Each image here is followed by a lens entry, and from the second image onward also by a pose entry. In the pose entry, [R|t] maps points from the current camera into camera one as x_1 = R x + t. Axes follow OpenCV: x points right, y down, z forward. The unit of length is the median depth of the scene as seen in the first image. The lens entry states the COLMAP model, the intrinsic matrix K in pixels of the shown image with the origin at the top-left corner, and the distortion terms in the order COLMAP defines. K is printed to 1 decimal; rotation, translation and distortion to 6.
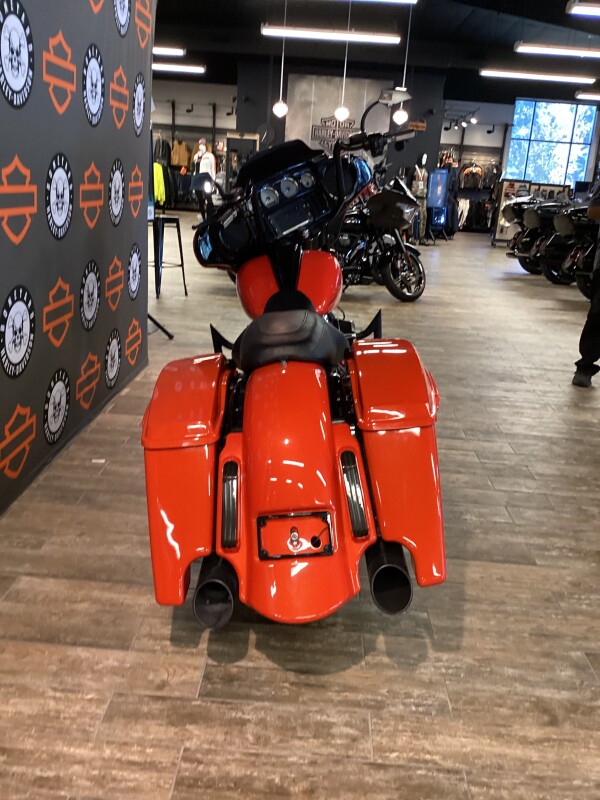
lens RADIAL K [[728.2, 0, 299.0], [0, 728.2, 410.7], [0, 0, 1]] dist [0.088951, -0.161953]
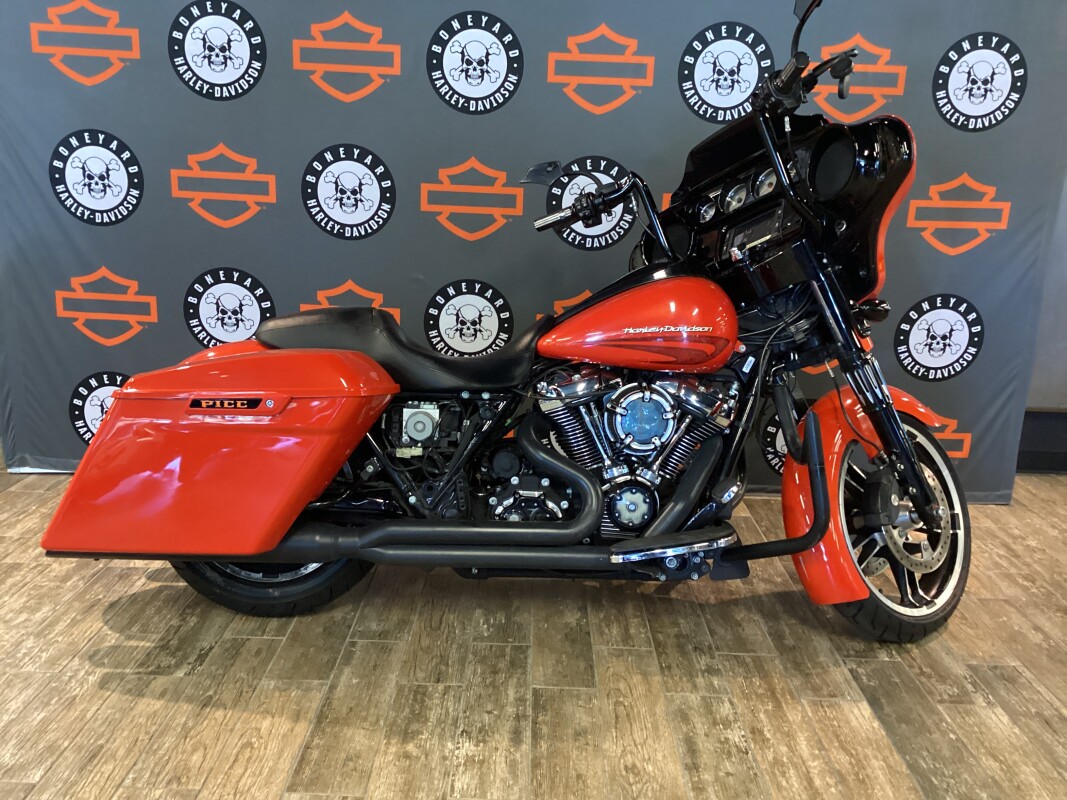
lens RADIAL K [[953.8, 0, 533.1], [0, 953.8, 433.1], [0, 0, 1]] dist [0.015553, -0.007995]
pose [[0.036686, 0.210636, -0.976876, 1.004839], [-0.333031, 0.924232, 0.186778, -0.252969], [0.942202, 0.318478, 0.104055, 1.020033]]
